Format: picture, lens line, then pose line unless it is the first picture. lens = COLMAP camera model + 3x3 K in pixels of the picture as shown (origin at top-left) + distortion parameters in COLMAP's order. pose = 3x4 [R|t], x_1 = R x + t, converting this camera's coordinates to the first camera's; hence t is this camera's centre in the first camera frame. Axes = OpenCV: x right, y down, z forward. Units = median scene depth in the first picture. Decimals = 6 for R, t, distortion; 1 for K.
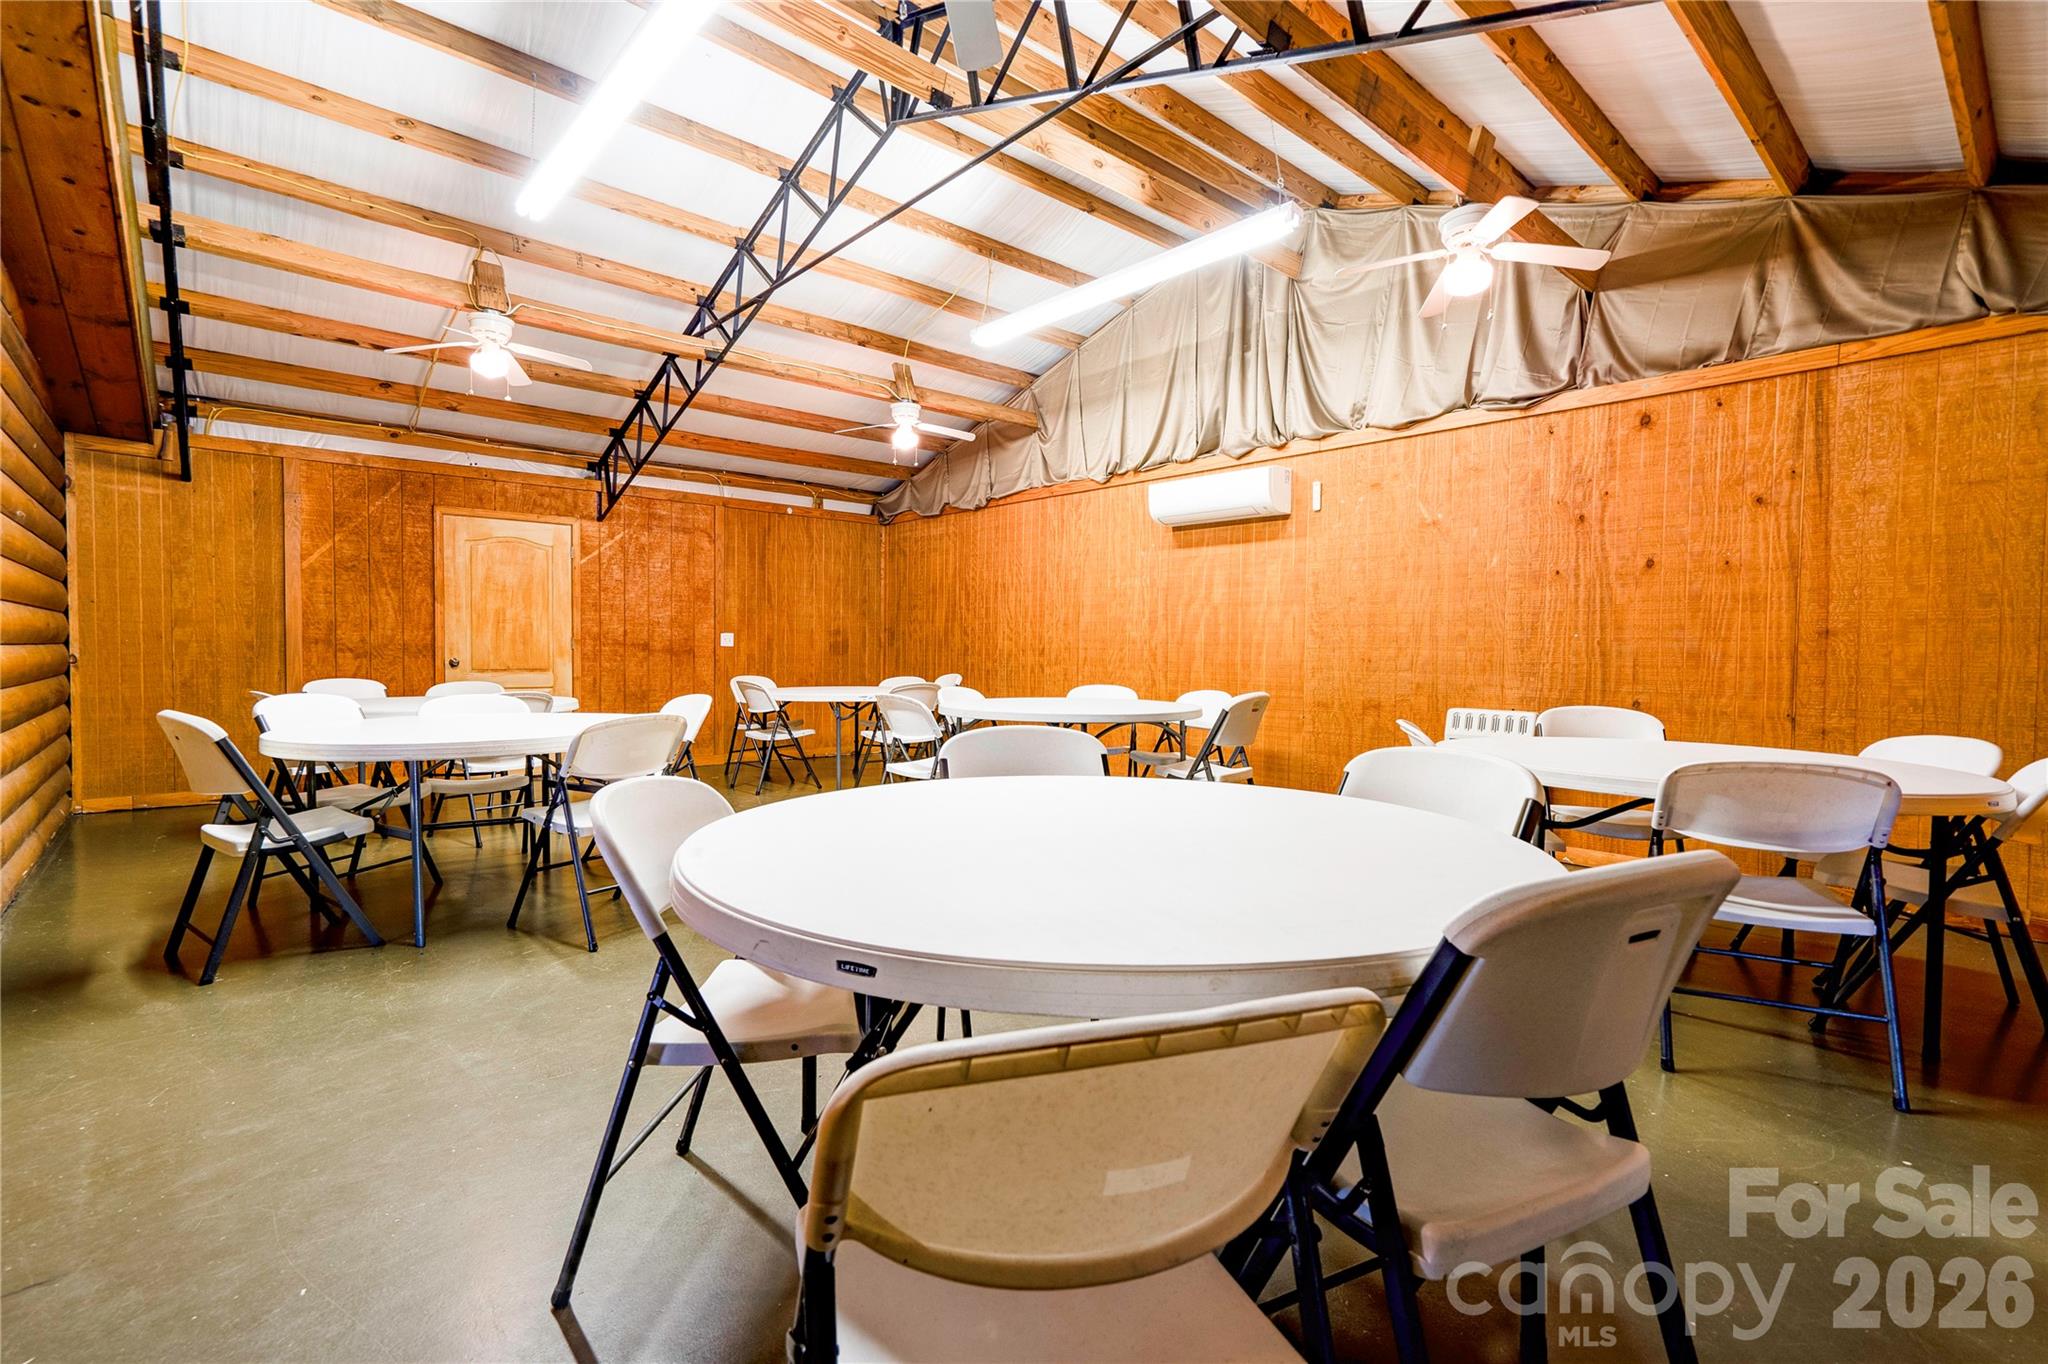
lens RADIAL K [[946.6, 0, 1009.9], [0, 946.6, 680.6], [0, 0, 1]] dist [-0.003027, 0.011844]
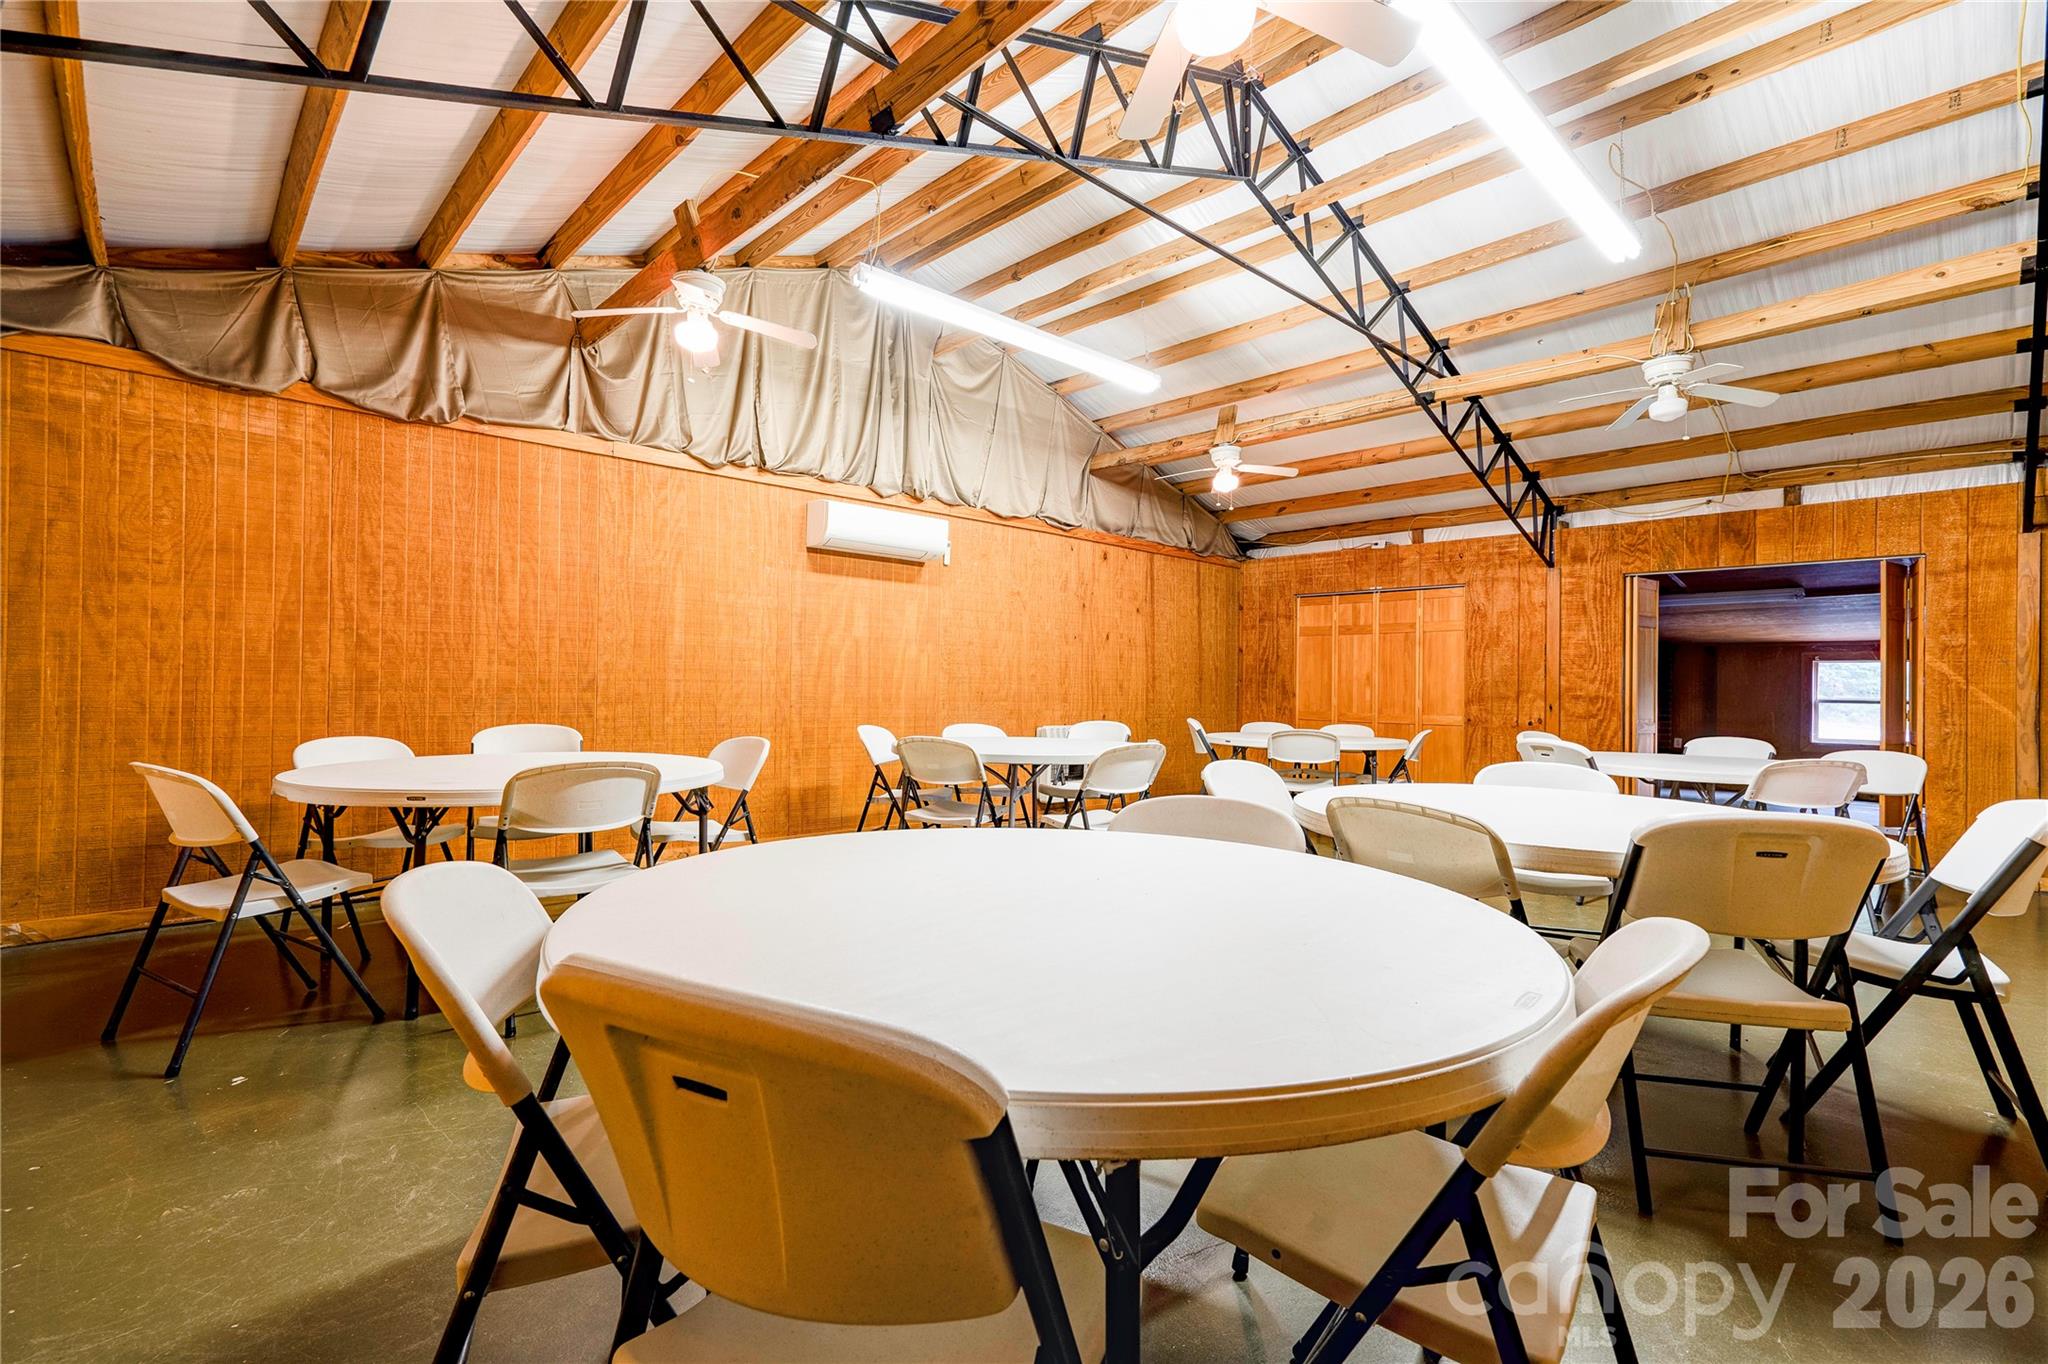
lens RADIAL K [[946.6, 0, 1009.9], [0, 946.6, 680.6], [0, 0, 1]] dist [-0.003027, 0.011844]
pose [[-0.028869, -0.008627, 0.999546, -0.772857], [0.011974, 0.999888, 0.008976, -0.042811], [-0.999511, 0.012228, -0.028763, 0.875726]]
